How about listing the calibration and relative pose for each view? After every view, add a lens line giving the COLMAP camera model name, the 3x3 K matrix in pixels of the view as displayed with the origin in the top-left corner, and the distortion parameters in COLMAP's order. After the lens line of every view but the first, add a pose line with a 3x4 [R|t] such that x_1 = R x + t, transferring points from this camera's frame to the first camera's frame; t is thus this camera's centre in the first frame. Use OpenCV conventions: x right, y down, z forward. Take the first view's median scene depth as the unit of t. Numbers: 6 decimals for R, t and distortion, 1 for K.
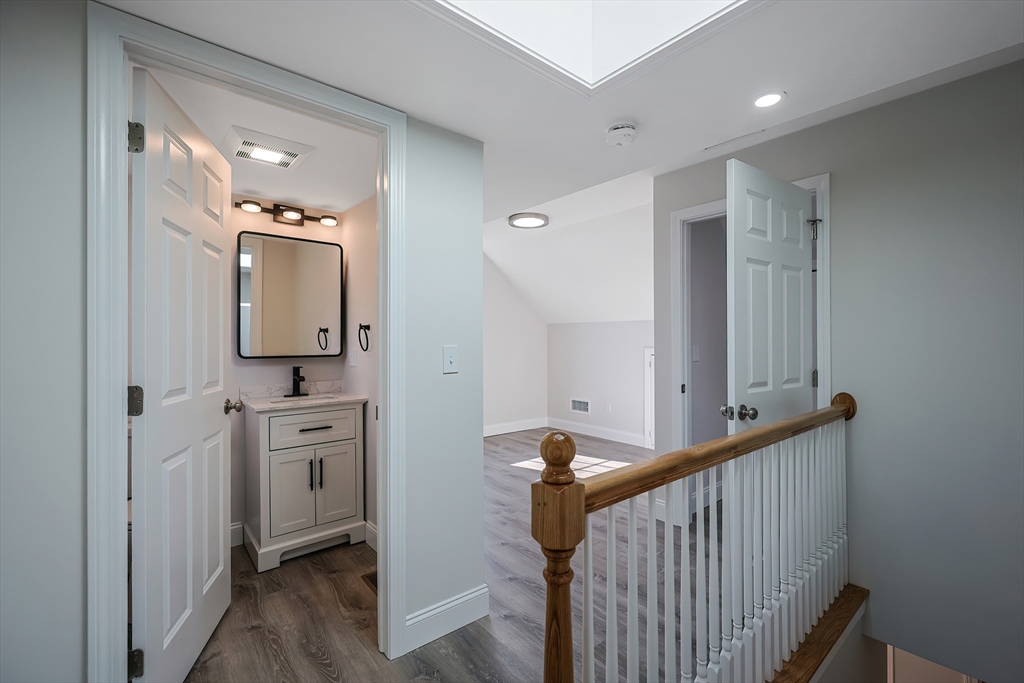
lens RADIAL K [[444.1, 0, 515.0], [0, 444.1, 341.1], [0, 0, 1]] dist [-0.000517, -0.001093]
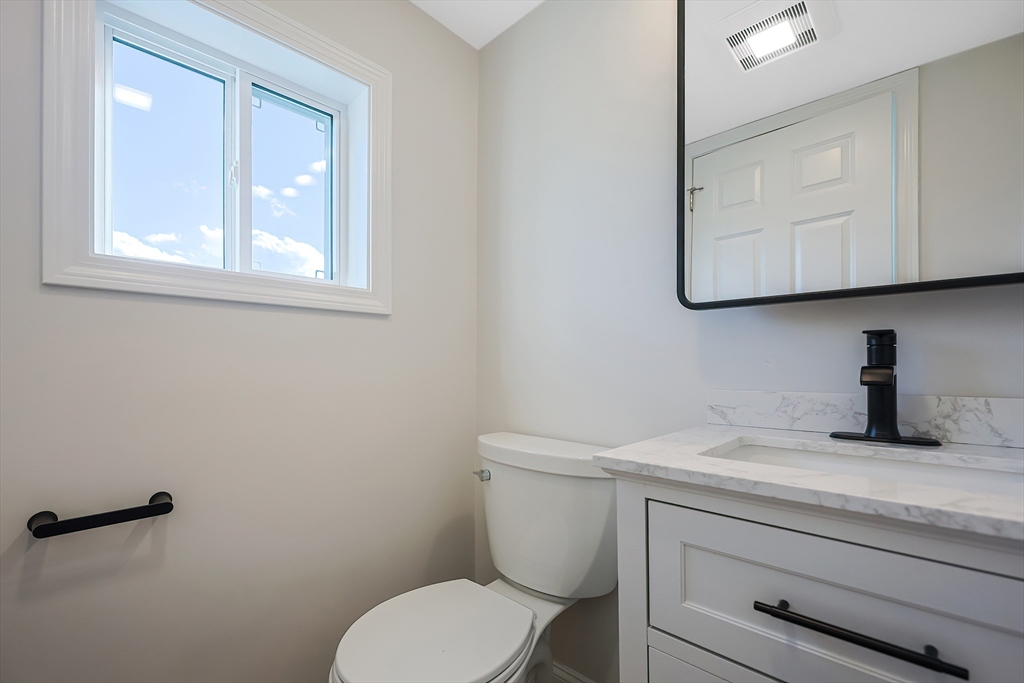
lens RADIAL K [[444.1, 0, 487.5], [0, 444.1, 366.9], [0, 0, 1]] dist [-0.000517, -0.001093]
pose [[0.089892, 0.000255, -0.995951, -0.253481], [0.006062, 0.999981, 0.000803, 0.077902], [0.995933, -0.006110, 0.089889, 0.745360]]
